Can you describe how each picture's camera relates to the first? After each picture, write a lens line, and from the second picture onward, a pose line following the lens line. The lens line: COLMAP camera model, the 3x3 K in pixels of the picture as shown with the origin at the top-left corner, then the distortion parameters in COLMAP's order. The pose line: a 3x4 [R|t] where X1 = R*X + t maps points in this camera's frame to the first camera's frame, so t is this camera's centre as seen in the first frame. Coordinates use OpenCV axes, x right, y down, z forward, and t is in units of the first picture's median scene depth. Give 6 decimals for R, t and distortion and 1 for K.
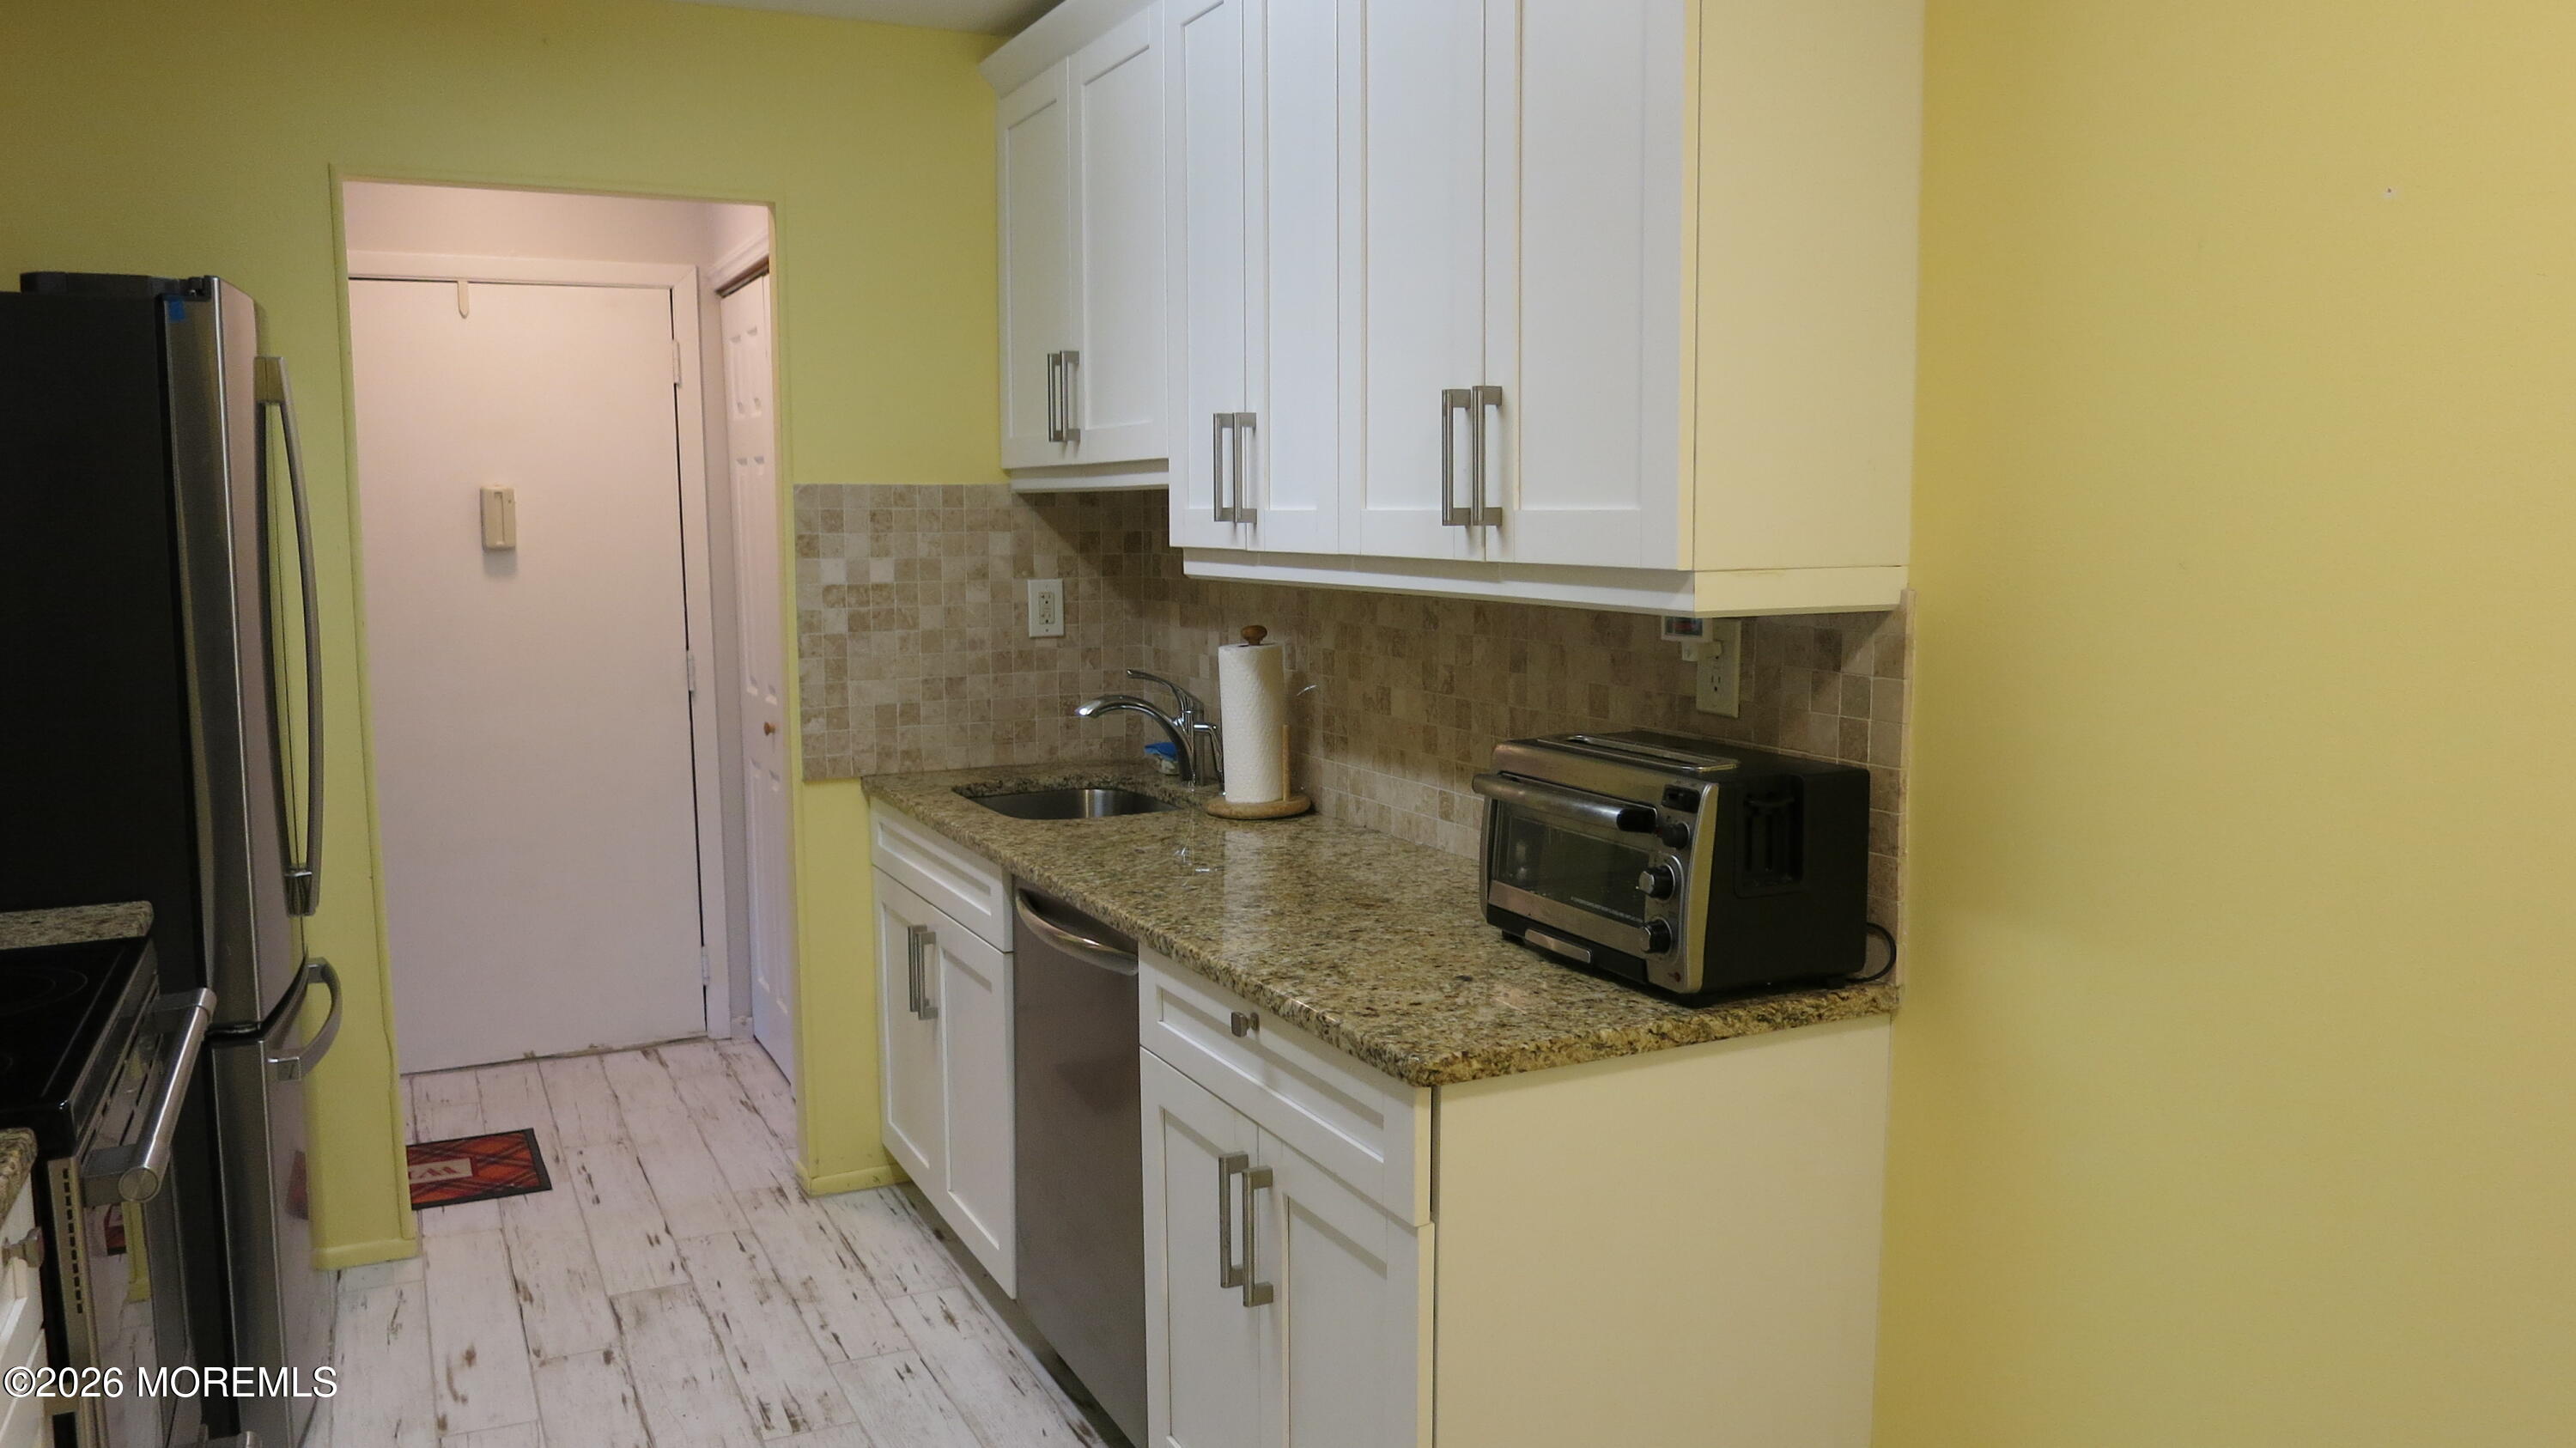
lens RADIAL K [[1880.3, 0, 1288.0], [0, 1880.3, 724.0], [0, 0, 1]] dist [-0.037261, 0.002425]
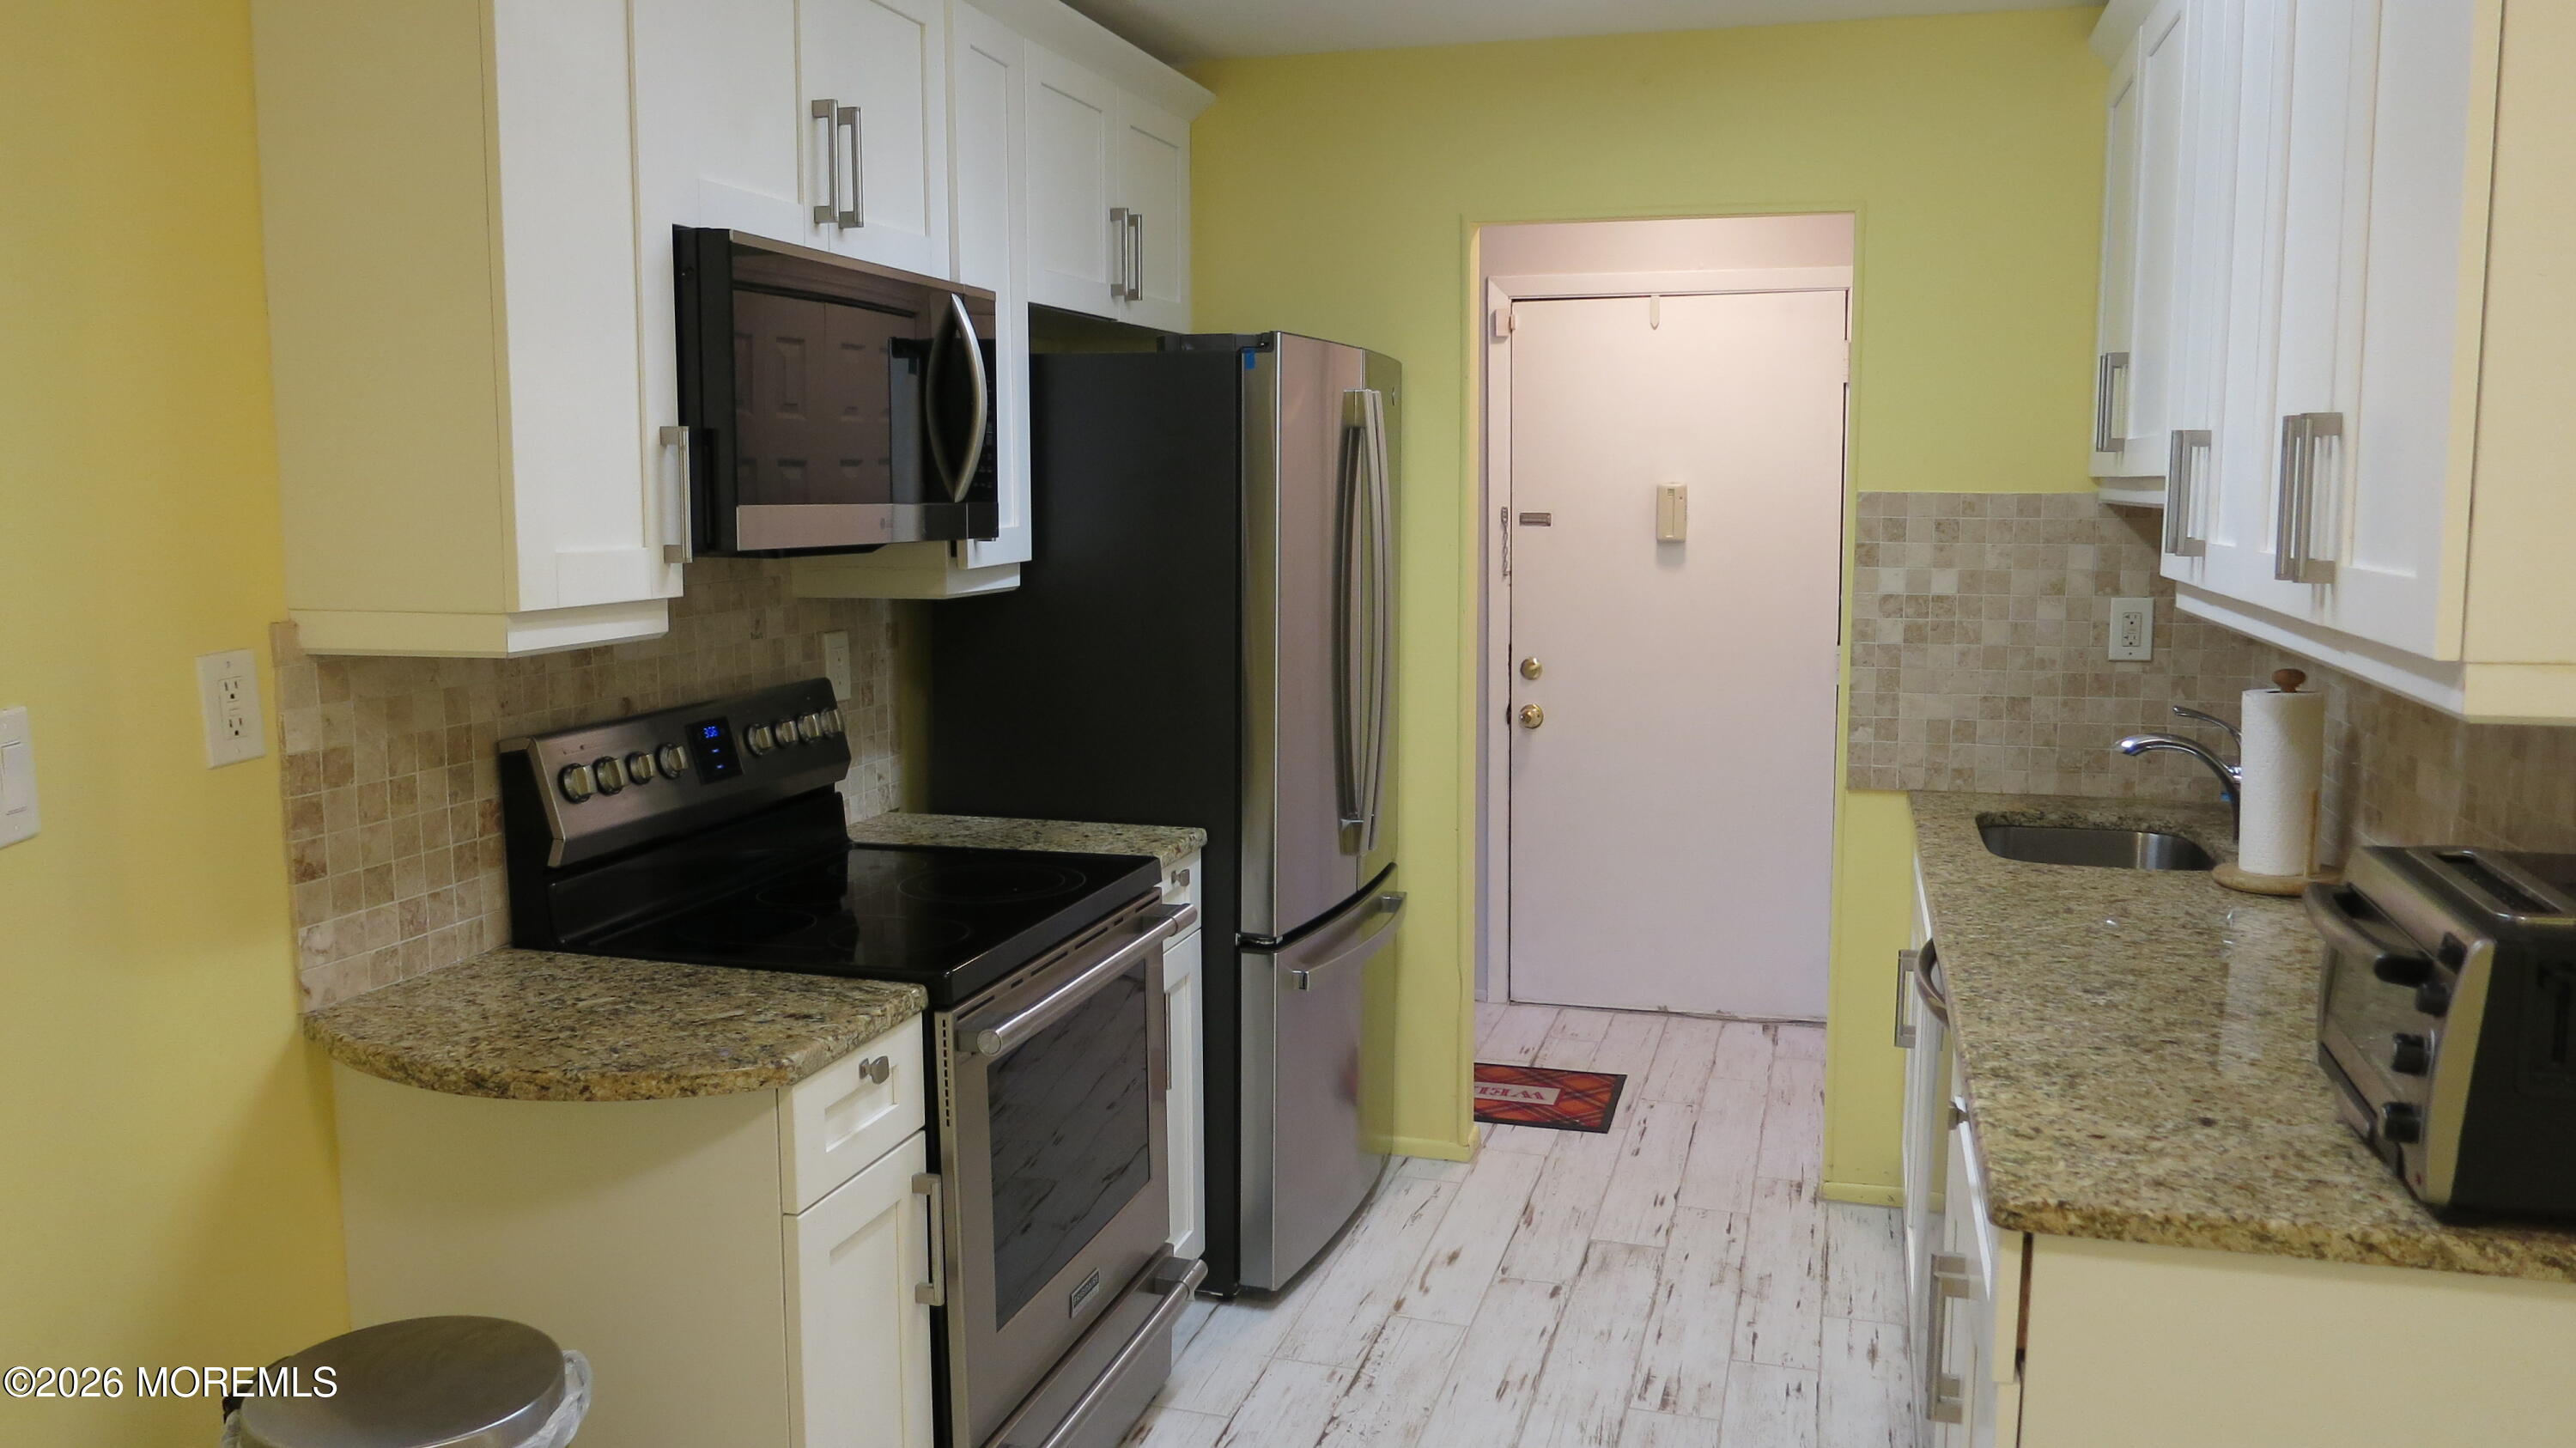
lens RADIAL K [[1880.3, 0, 1288.0], [0, 1880.3, 724.0], [0, 0, 1]] dist [-0.037261, 0.002425]
pose [[0.735828, 0.090710, -0.671066, 0.191855], [-0.079155, 0.995716, 0.047800, -0.028323], [0.672527, 0.017946, 0.739855, 0.059083]]
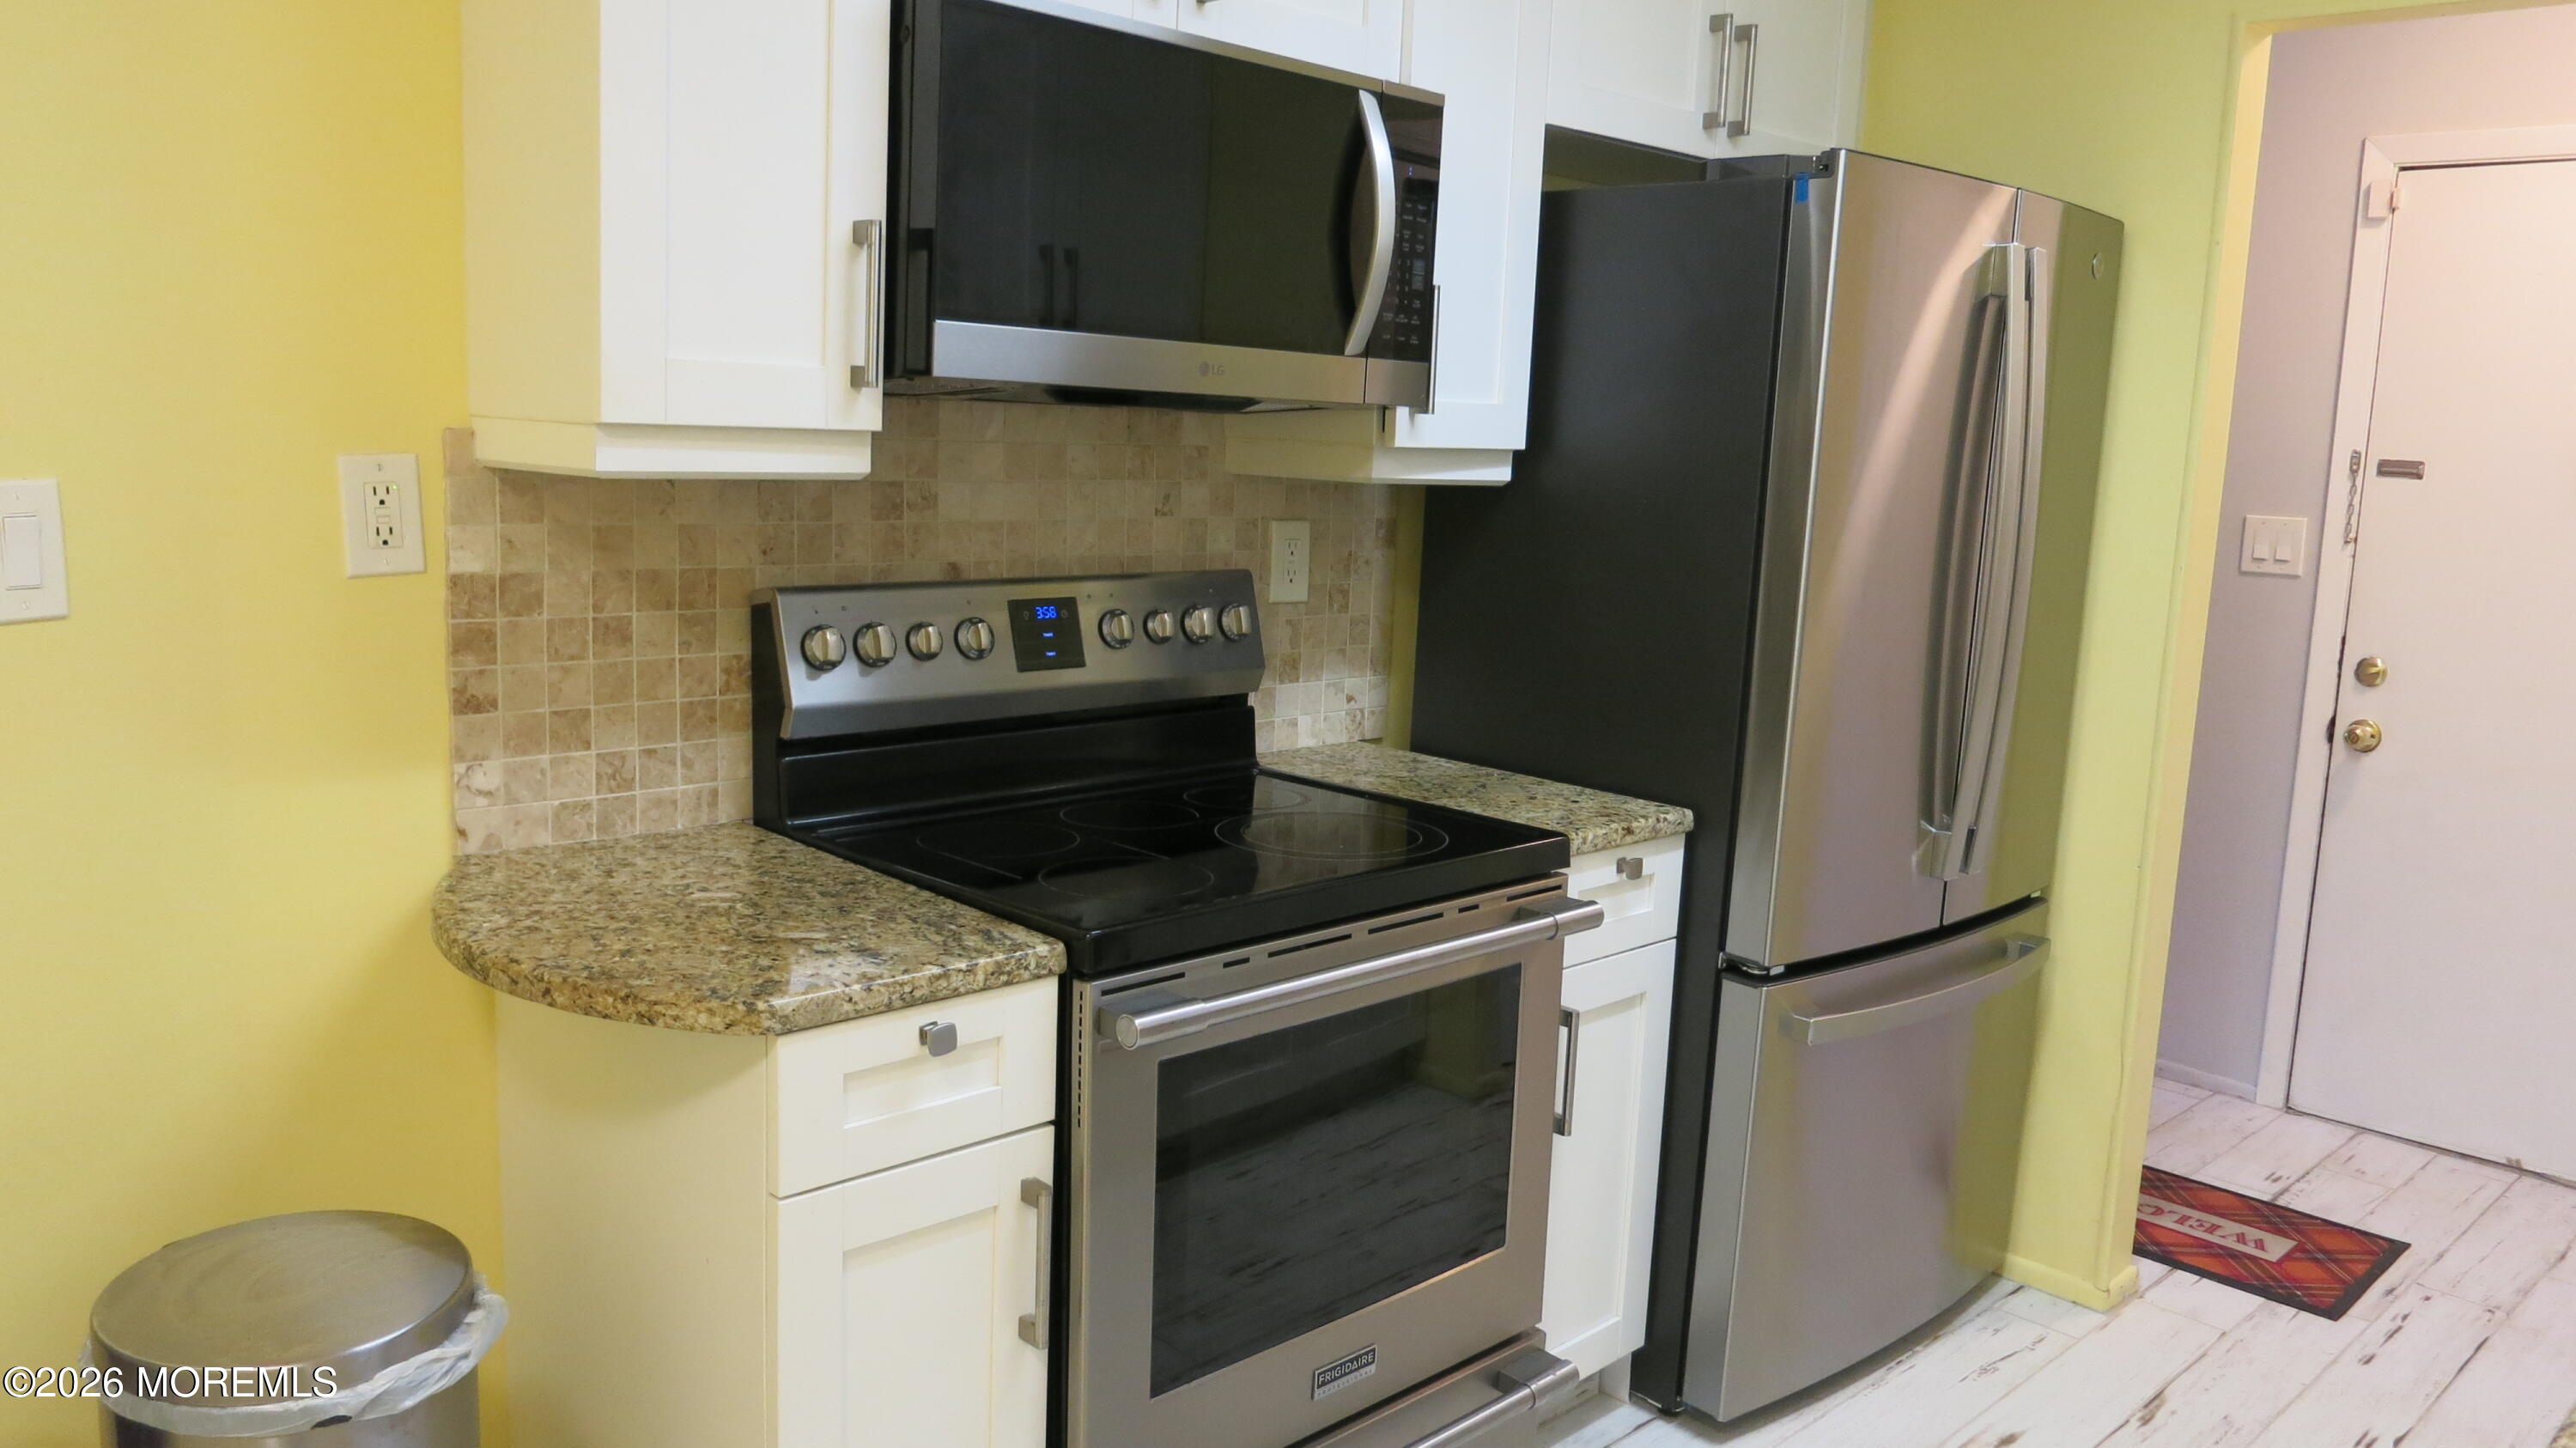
lens RADIAL K [[1880.3, 0, 1288.0], [0, 1880.3, 724.0], [0, 0, 1]] dist [-0.037261, 0.002425]
pose [[0.312069, 0.172123, -0.934338, 0.155980], [-0.152659, 0.979757, 0.129502, -0.029777], [0.937714, 0.102222, 0.332028, 0.319869]]
